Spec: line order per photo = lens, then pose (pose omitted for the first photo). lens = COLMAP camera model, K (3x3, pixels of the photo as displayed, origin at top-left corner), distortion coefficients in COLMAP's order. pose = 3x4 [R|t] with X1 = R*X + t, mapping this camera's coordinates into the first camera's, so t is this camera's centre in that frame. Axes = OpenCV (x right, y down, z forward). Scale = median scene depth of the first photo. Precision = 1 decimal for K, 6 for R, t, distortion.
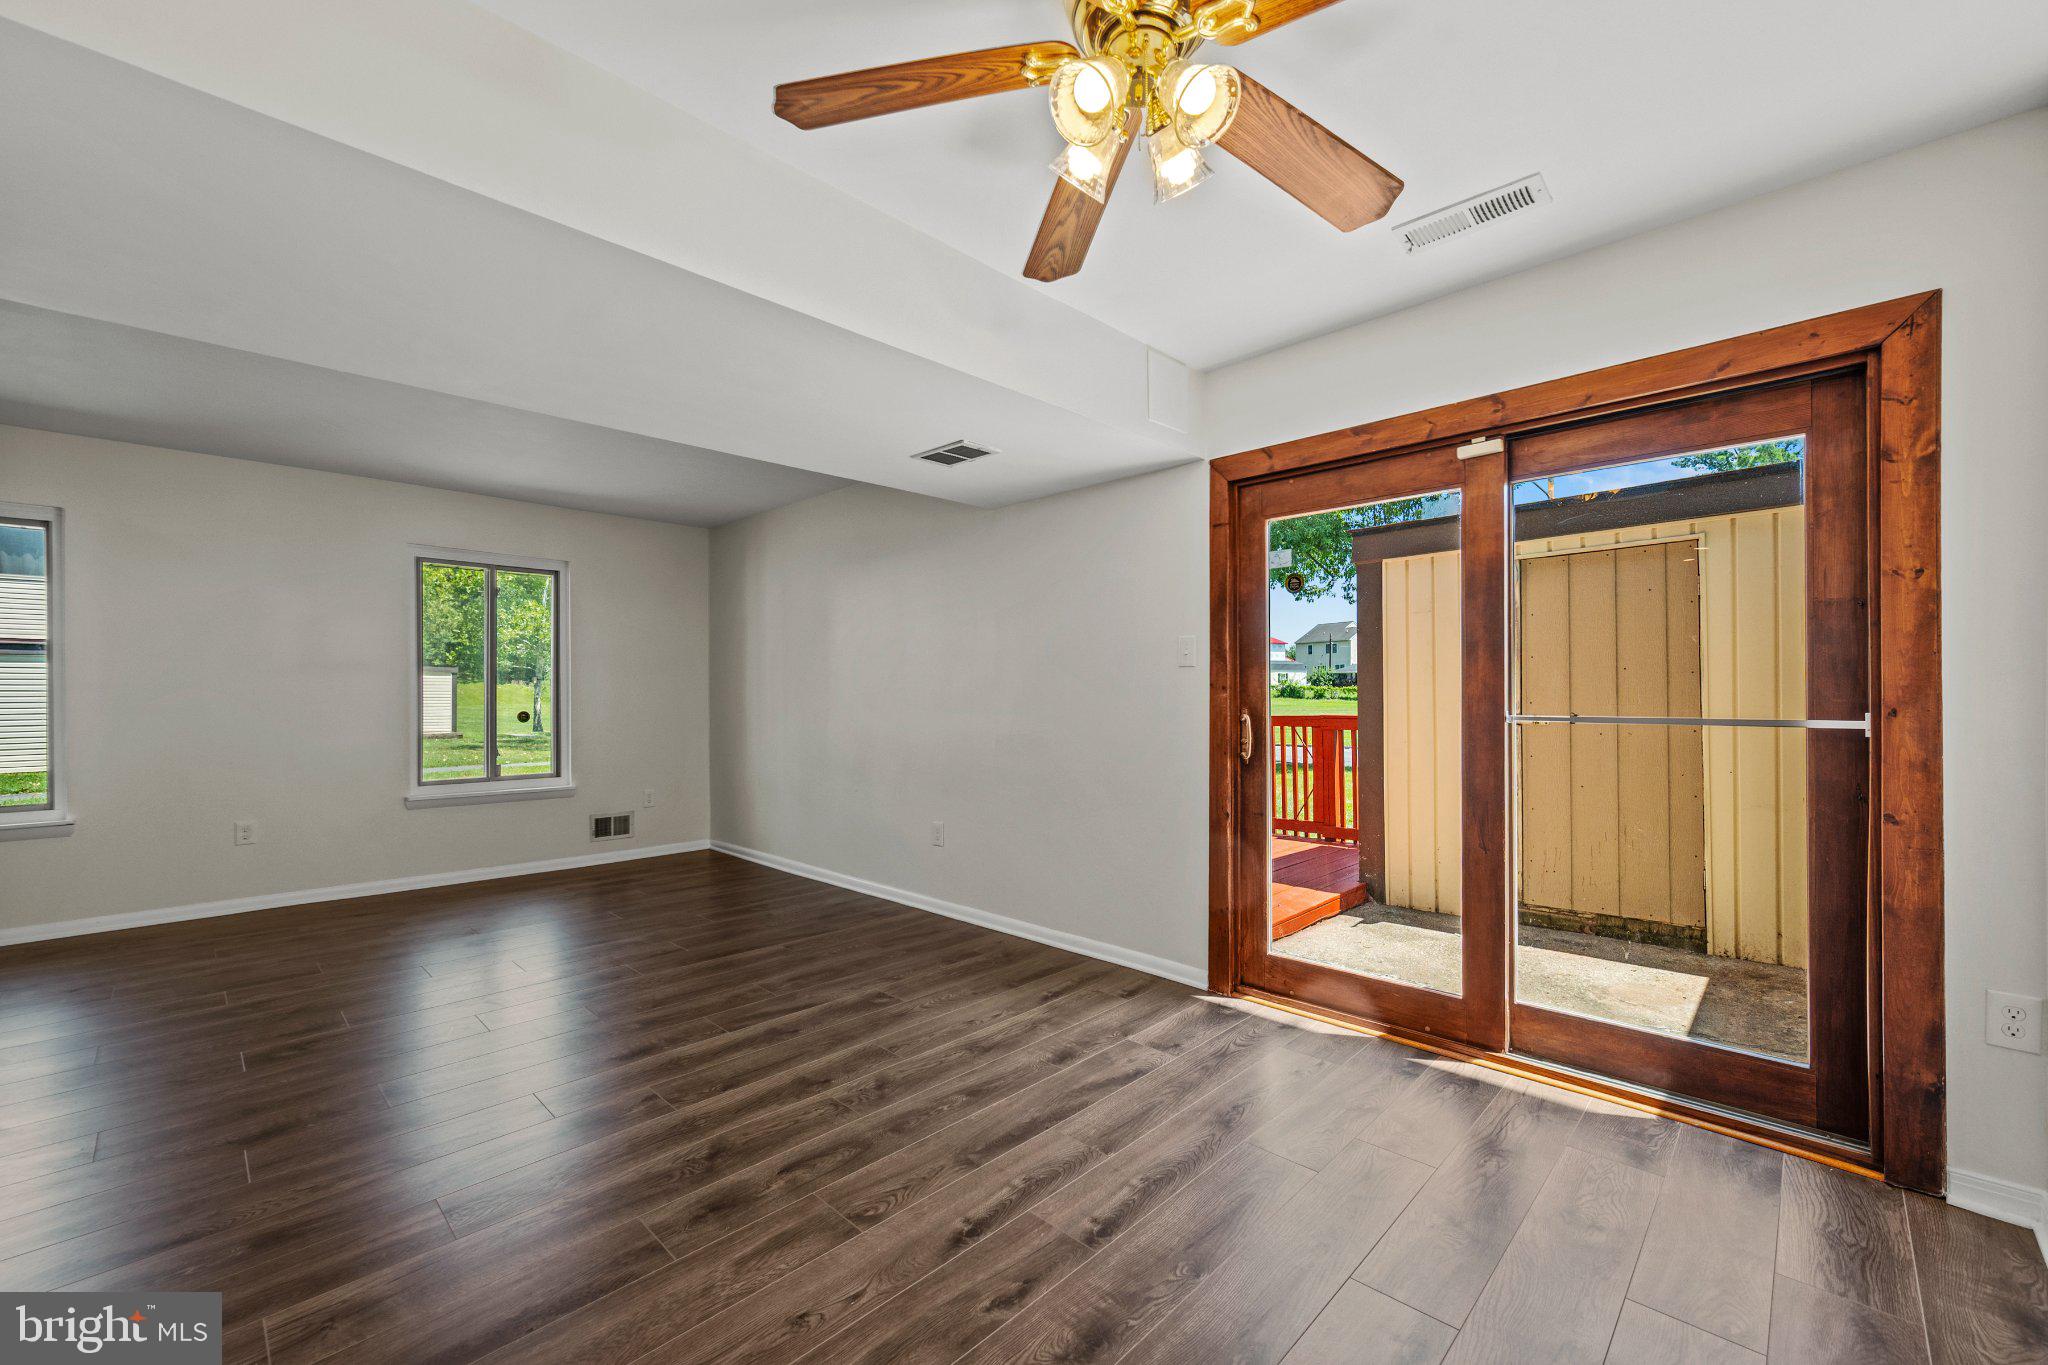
lens RADIAL K [[826.7, 0, 1010.3], [0, 826.7, 696.6], [0, 0, 1]] dist [0.001030, -0.000947]
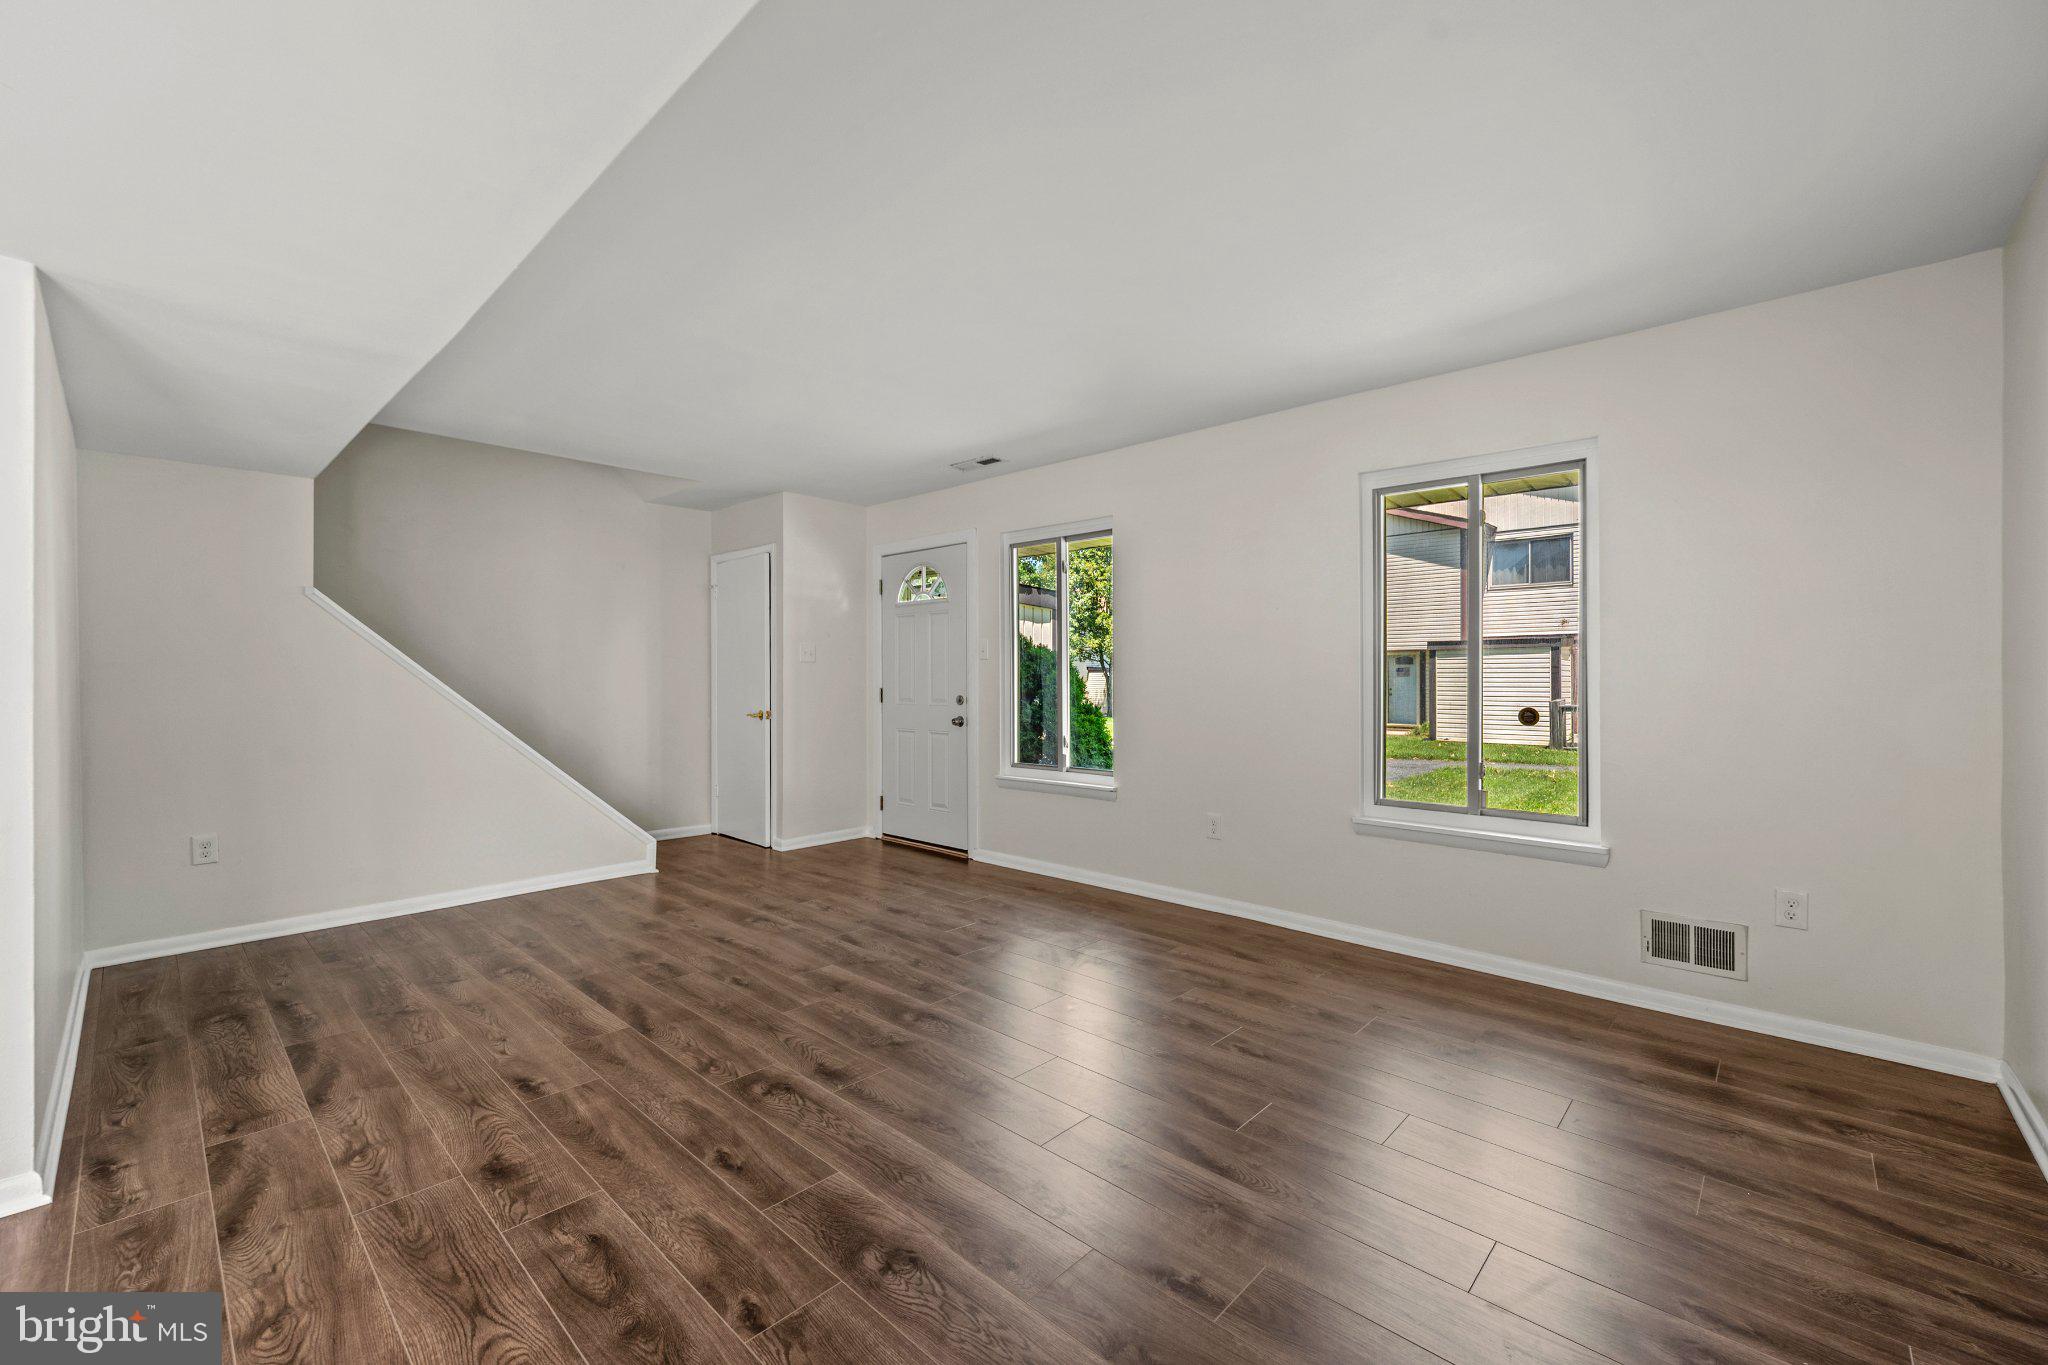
lens RADIAL K [[826.7, 0, 1035.1], [0, 826.7, 691.7], [0, 0, 1]] dist [0.001030, -0.000947]
pose [[0.040871, 0.016619, -0.999026, 0.001333], [-0.008077, 0.999834, 0.016302, -0.002671], [0.999132, 0.007403, 0.040998, 1.303115]]
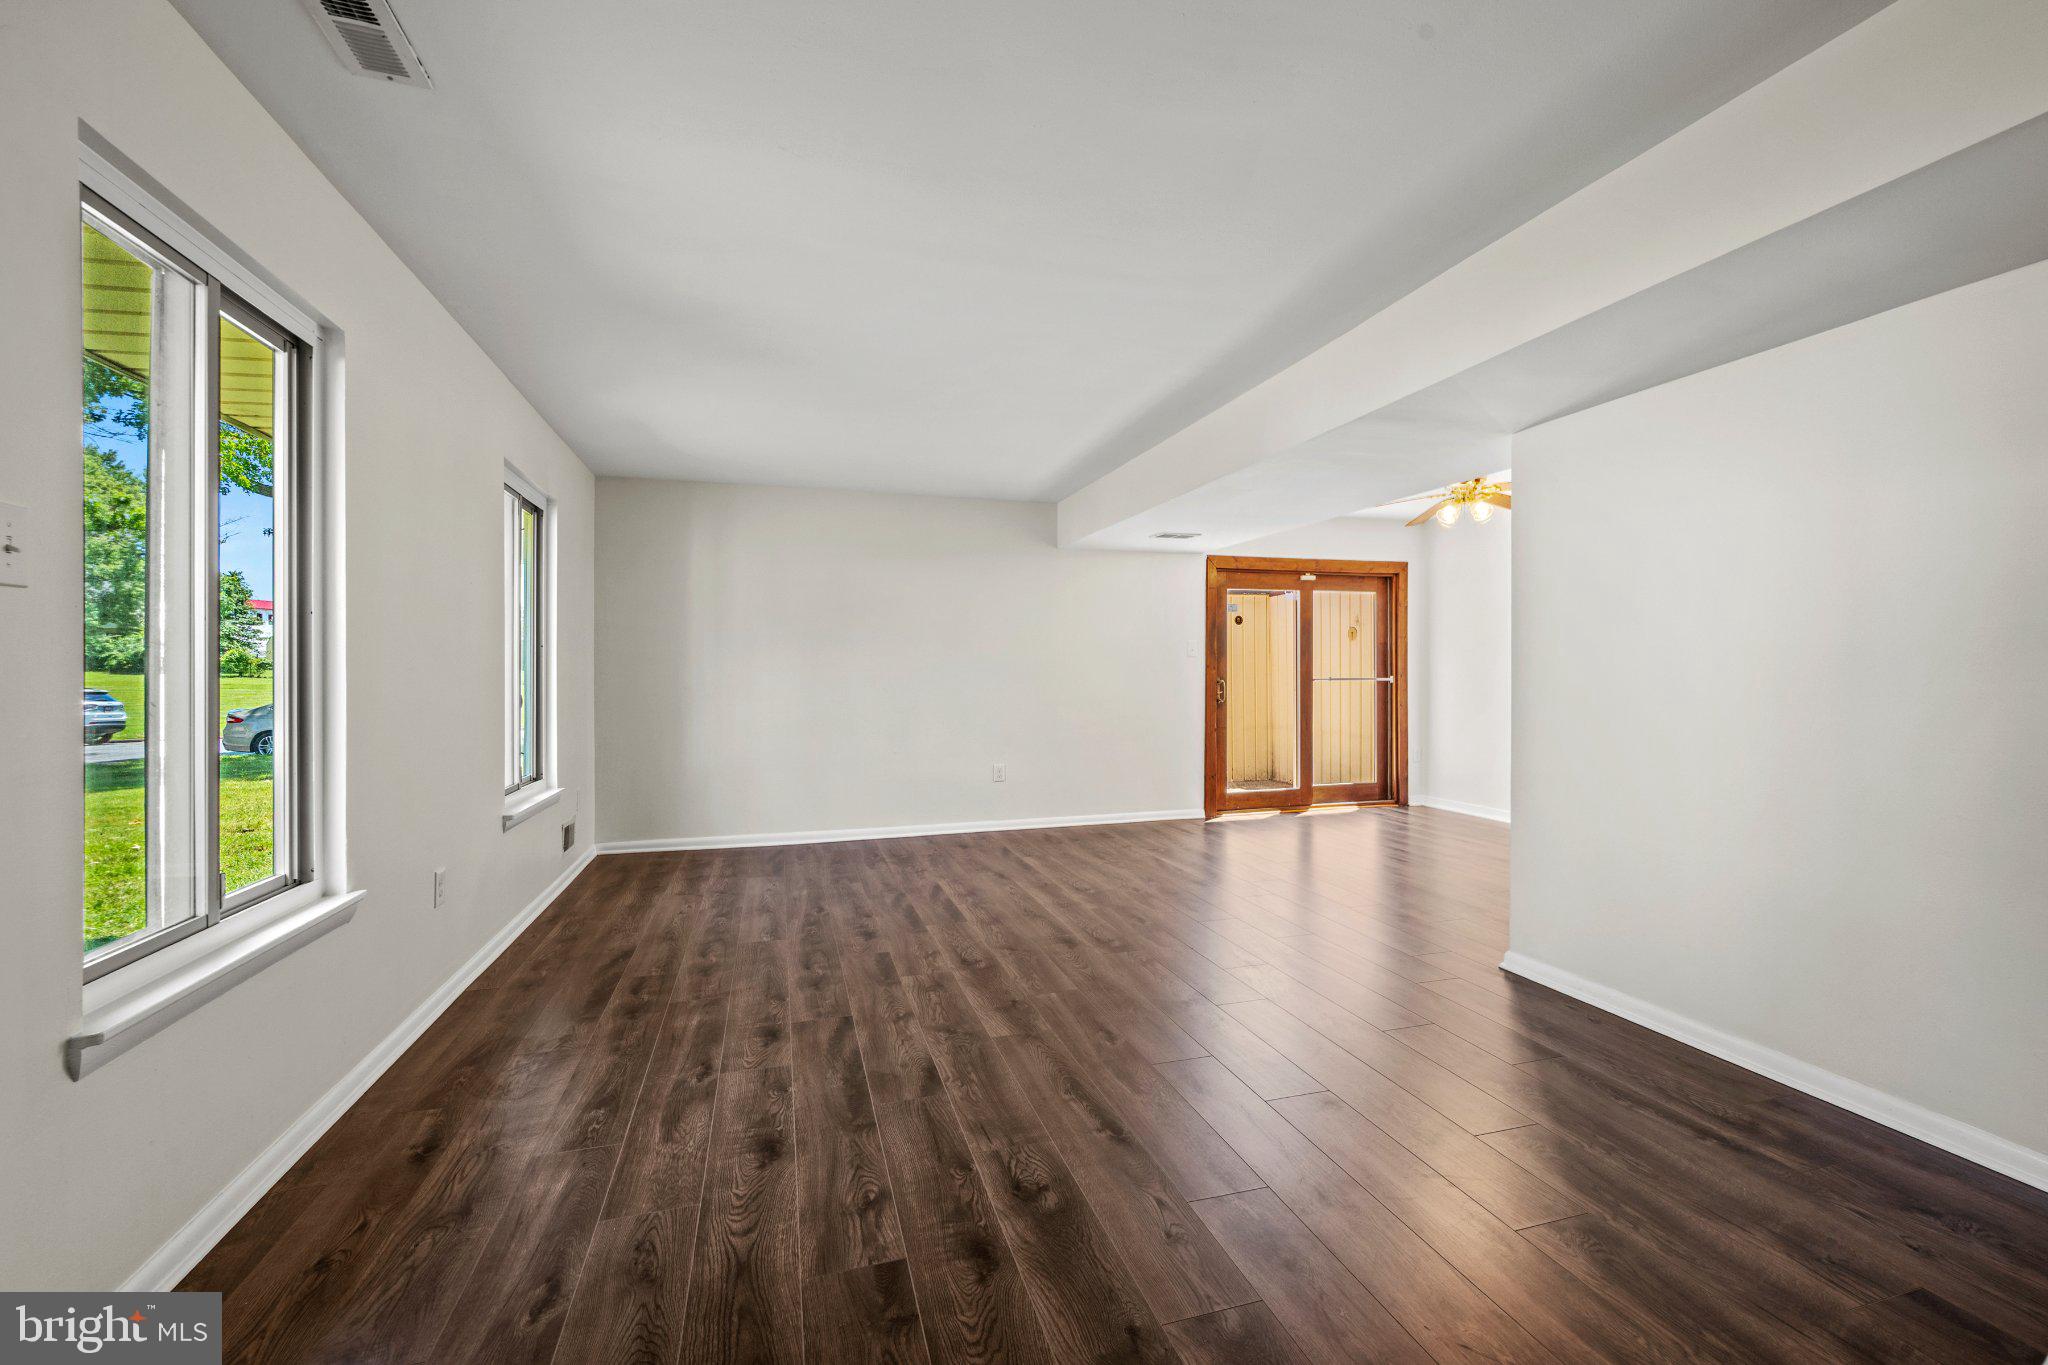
lens RADIAL K [[826.7, 0, 1010.9], [0, 826.7, 673.9], [0, 0, 1]] dist [0.001030, -0.000947]
pose [[0.493344, -0.000379, 0.869834, -2.172582], [0.006224, 0.999976, -0.003095, 0.010097], [-0.869812, 0.006941, 0.493335, 0.519044]]
